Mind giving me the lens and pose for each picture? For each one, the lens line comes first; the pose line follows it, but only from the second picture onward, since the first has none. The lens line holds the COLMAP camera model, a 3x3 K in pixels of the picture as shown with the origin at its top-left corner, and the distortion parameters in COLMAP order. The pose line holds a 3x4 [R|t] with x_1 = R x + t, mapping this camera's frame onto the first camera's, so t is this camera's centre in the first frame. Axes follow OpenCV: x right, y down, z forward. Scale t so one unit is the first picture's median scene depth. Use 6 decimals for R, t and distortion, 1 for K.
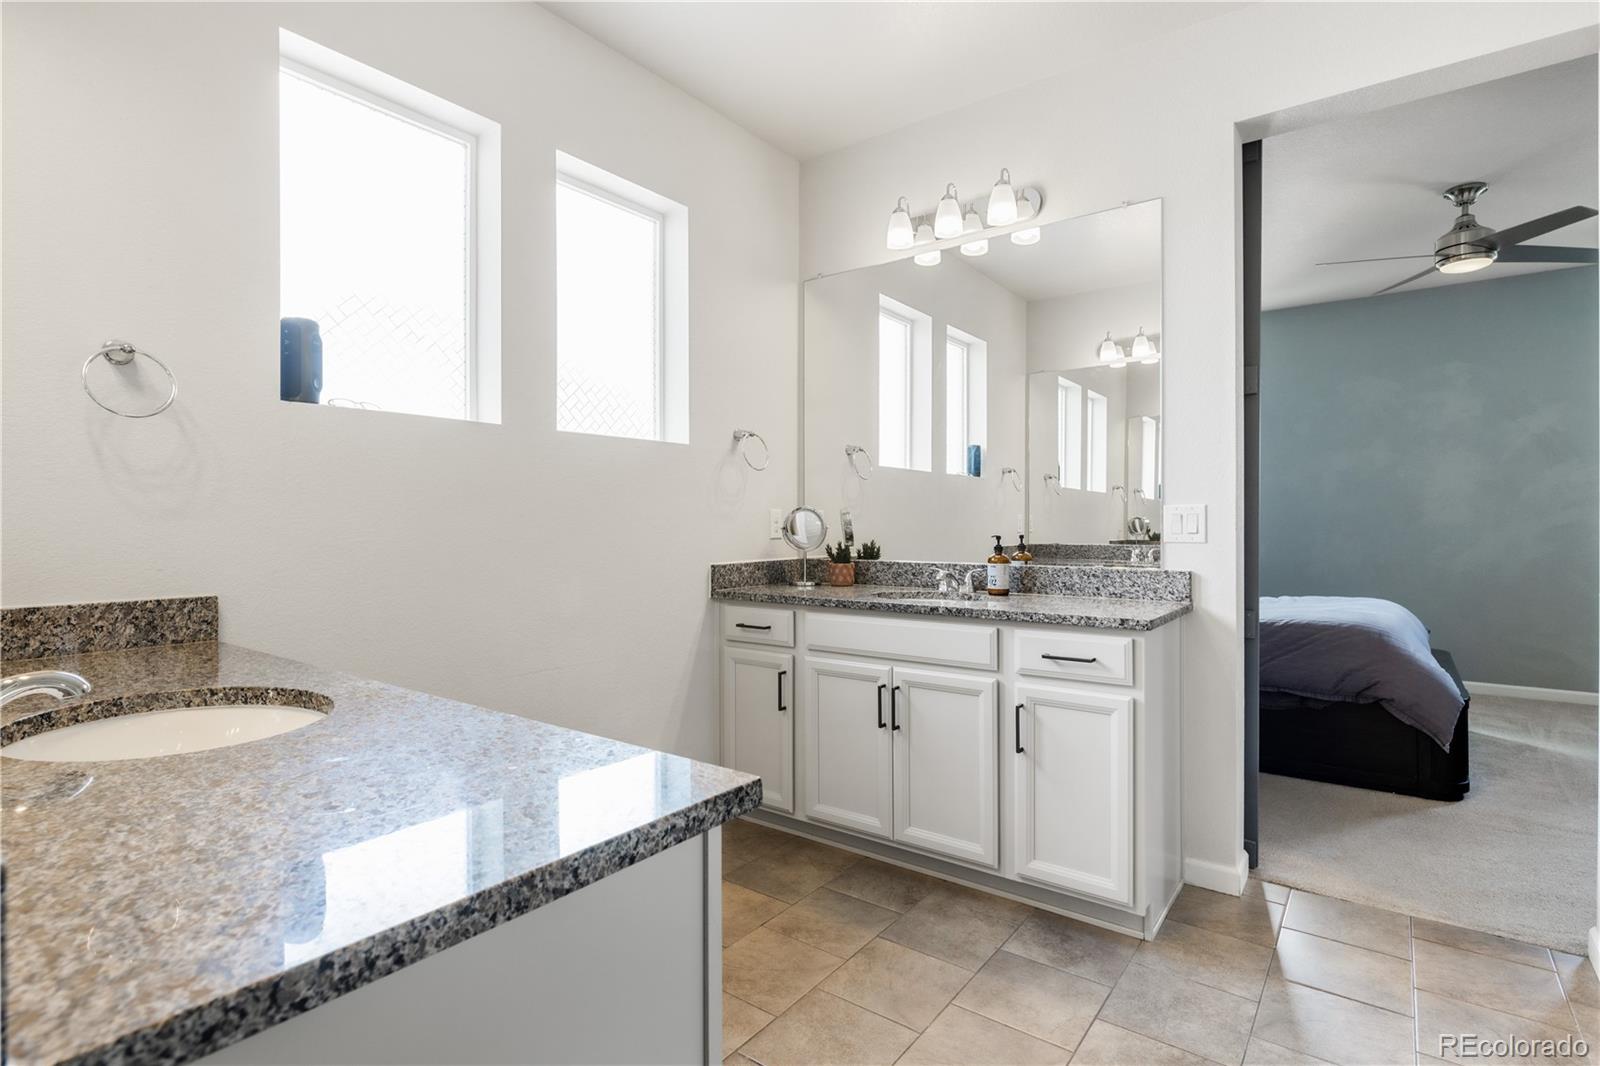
lens RADIAL K [[778.6, 0, 794.7], [0, 778.6, 525.7], [0, 0, 1]] dist [0.002001, -0.003002]
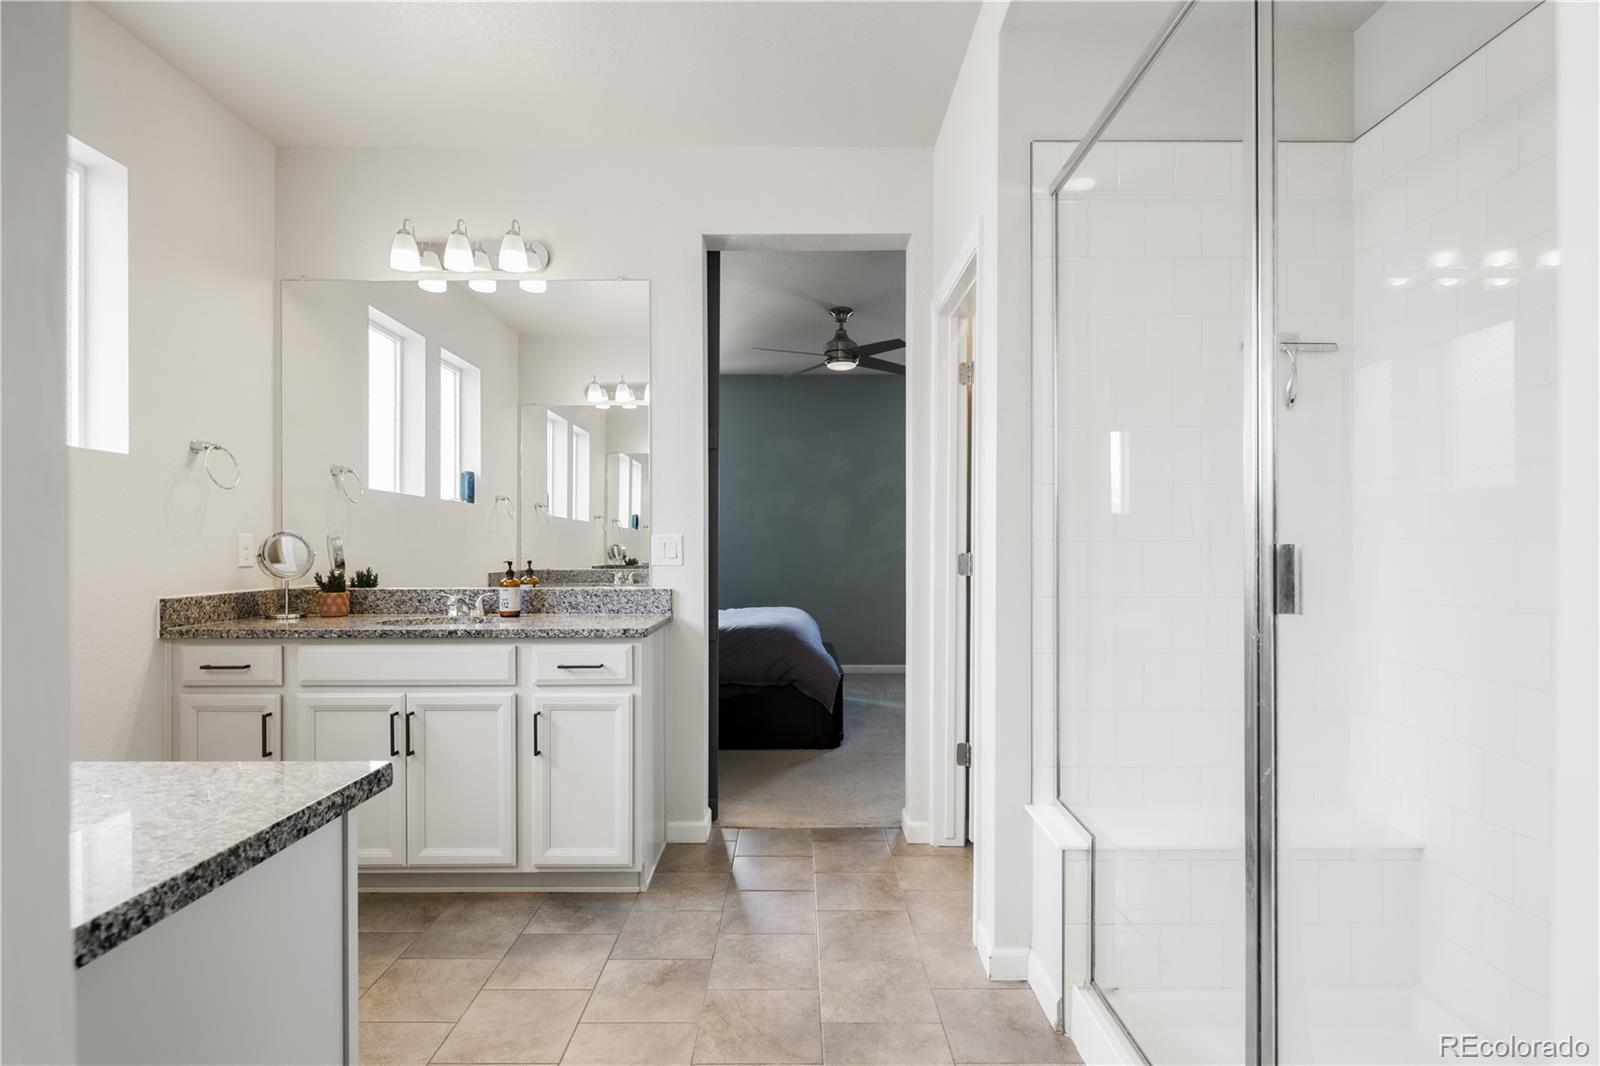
lens RADIAL K [[1589.4, 0, 797.1], [0, 1589.4, 531.1], [0, 0, 1]] dist [-0.024046, 0.000000]
pose [[0.783861, 0.006917, 0.620898, -0.892384], [0.000688, 0.999928, -0.012007, -0.002632], [-0.620936, 0.009839, 0.783800, -1.089218]]
